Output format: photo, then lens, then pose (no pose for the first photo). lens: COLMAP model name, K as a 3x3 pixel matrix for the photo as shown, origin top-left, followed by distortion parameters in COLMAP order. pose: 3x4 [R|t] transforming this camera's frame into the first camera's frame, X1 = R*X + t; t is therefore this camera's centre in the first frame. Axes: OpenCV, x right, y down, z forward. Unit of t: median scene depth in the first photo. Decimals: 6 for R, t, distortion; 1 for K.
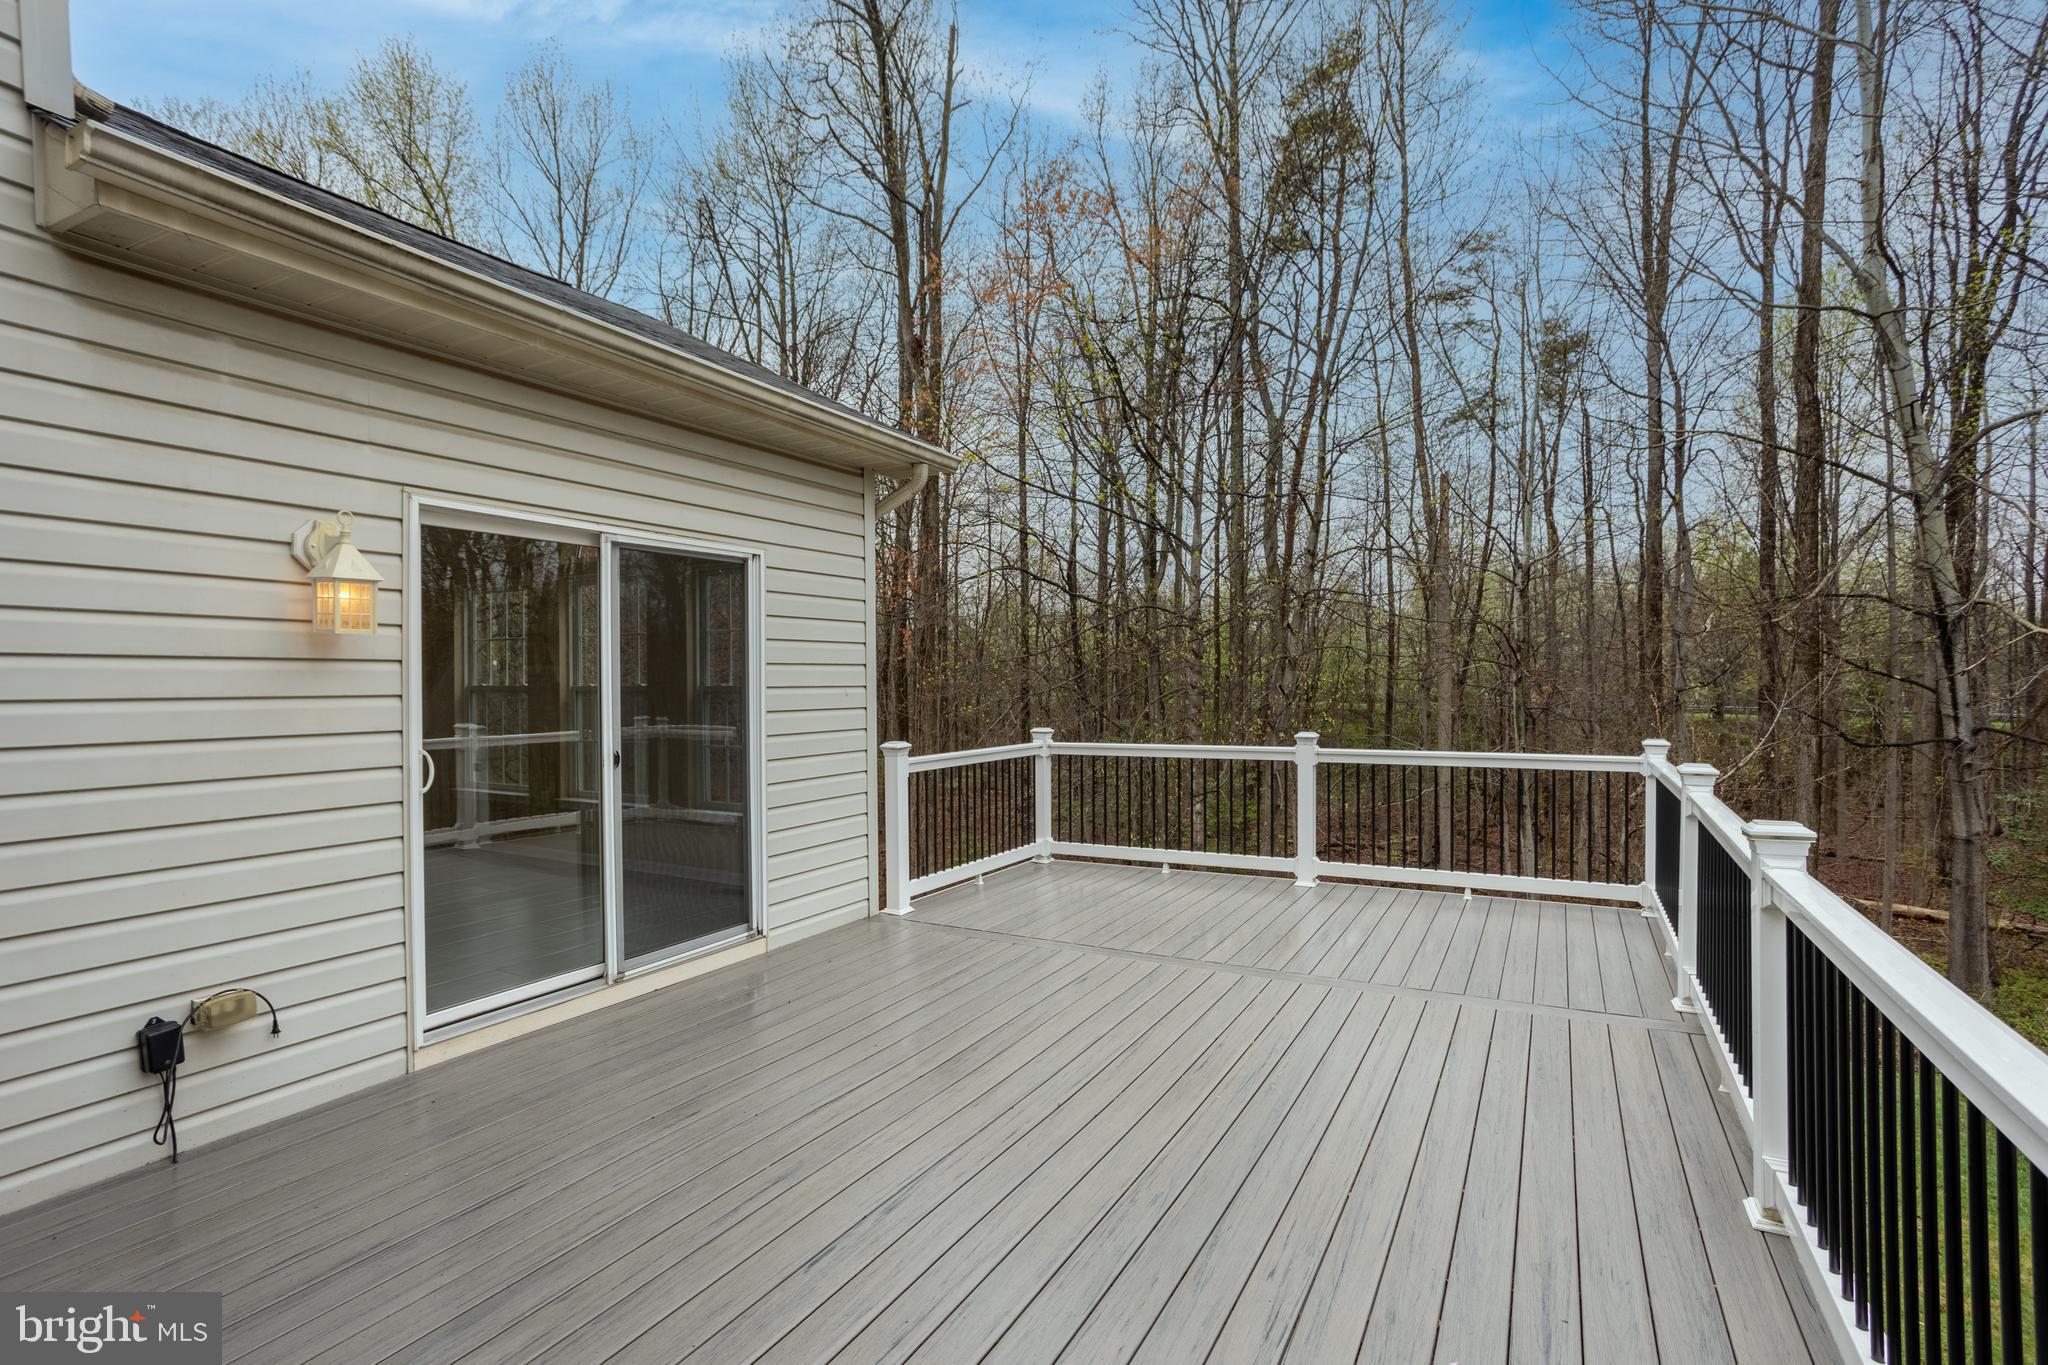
lens RADIAL K [[991.1, 0, 1029.9], [0, 991.1, 682.5], [0, 0, 1]] dist [-0.034806, 0.000438]
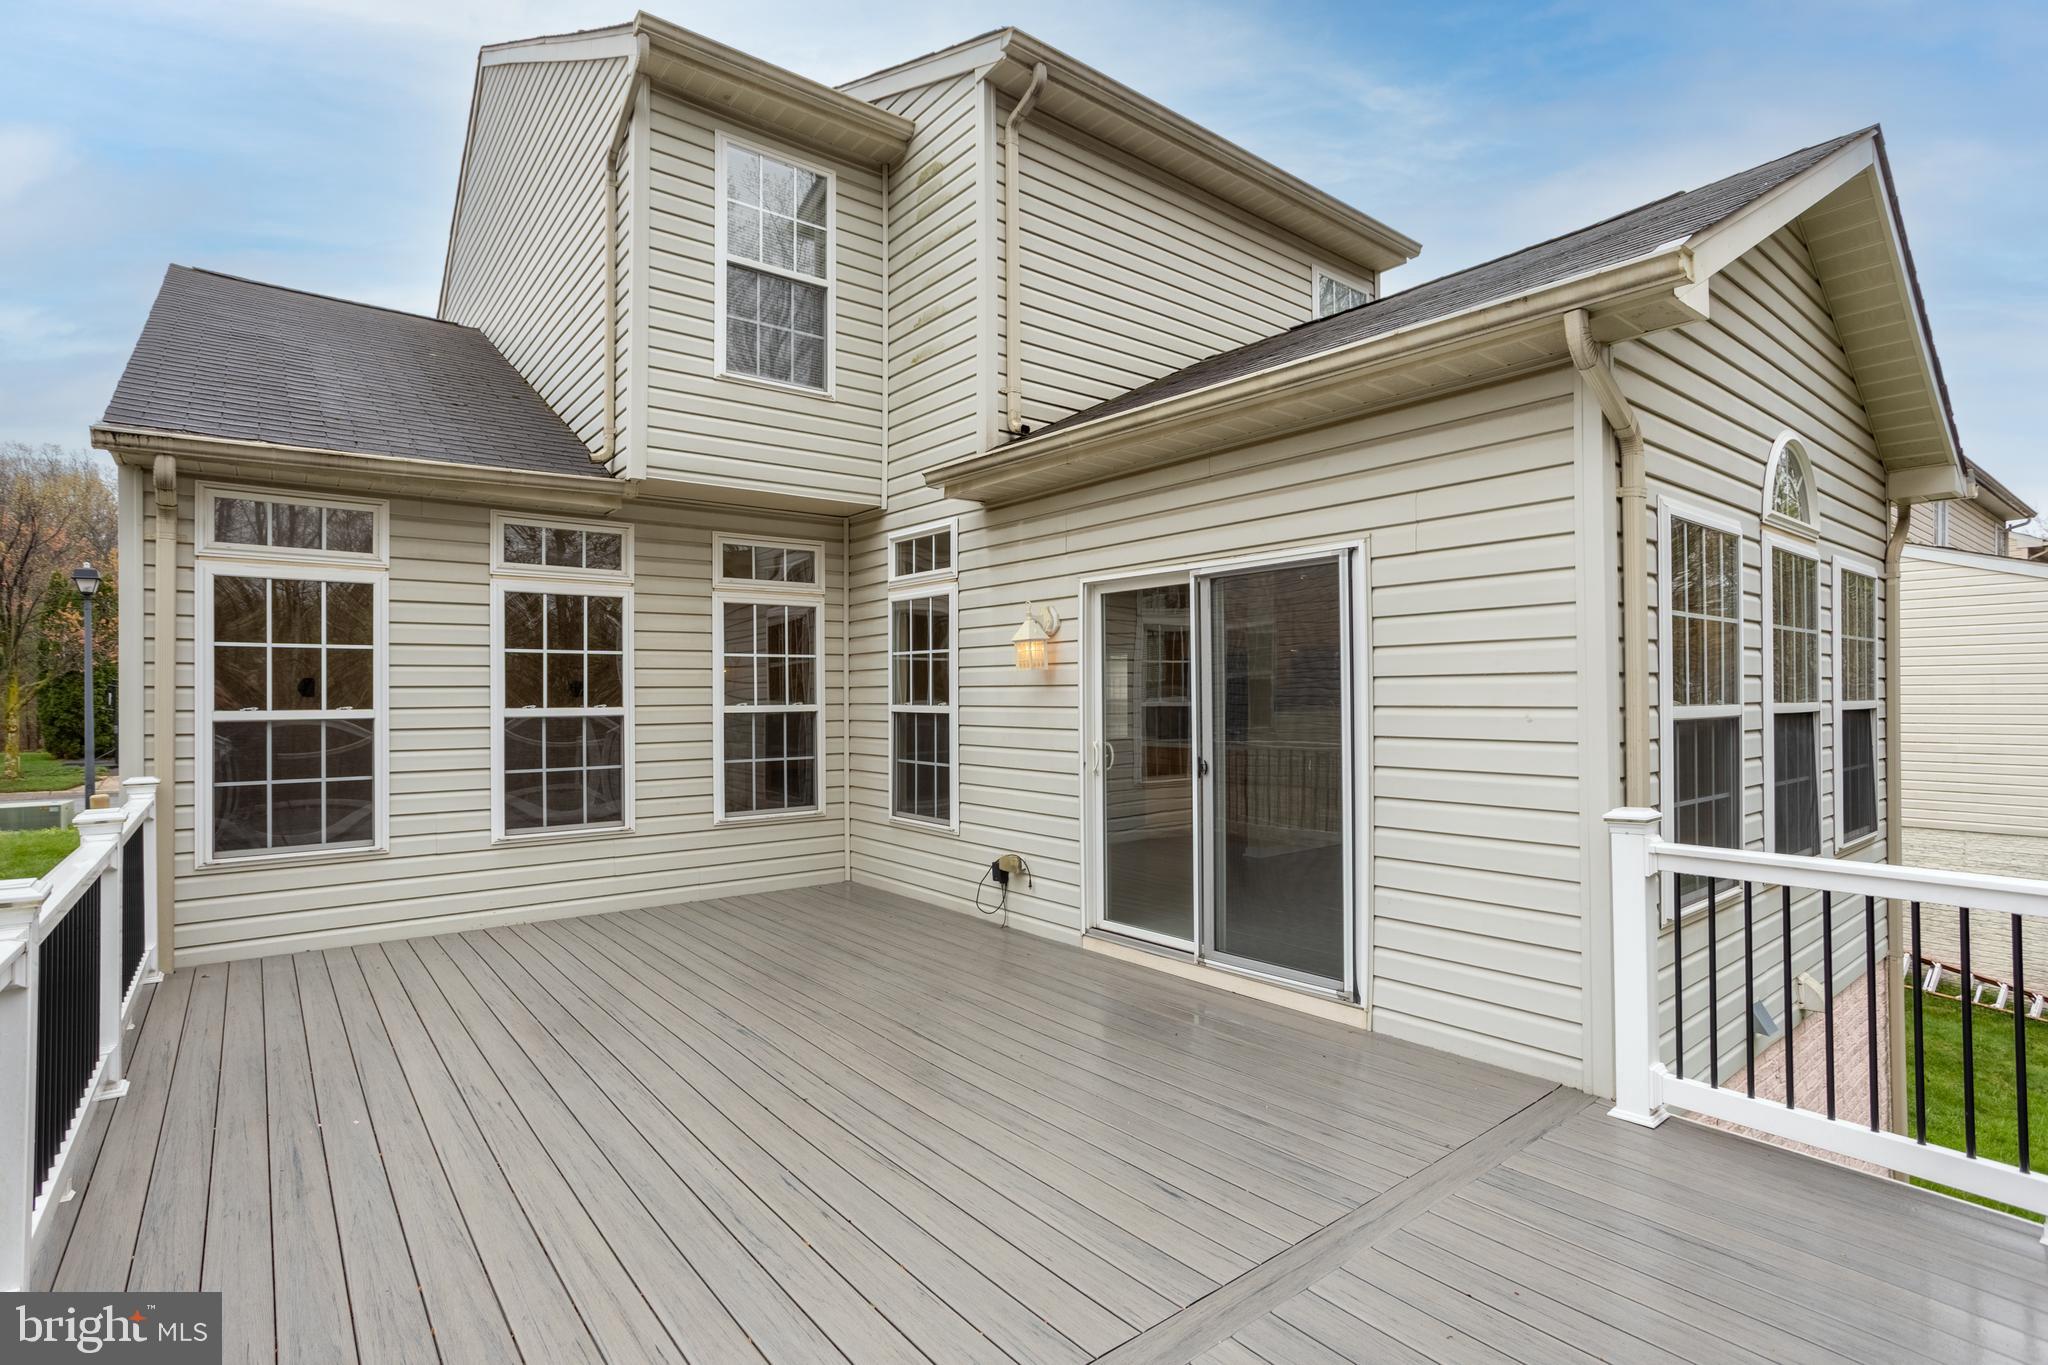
lens RADIAL K [[991.1, 0, 1029.9], [0, 991.1, 682.5], [0, 0, 1]] dist [-0.034806, 0.000438]
pose [[-0.392525, -0.009244, -0.919695, 0.846153], [0.002559, 0.999935, -0.011142, -0.008628], [0.919738, -0.006727, -0.392476, 1.518383]]
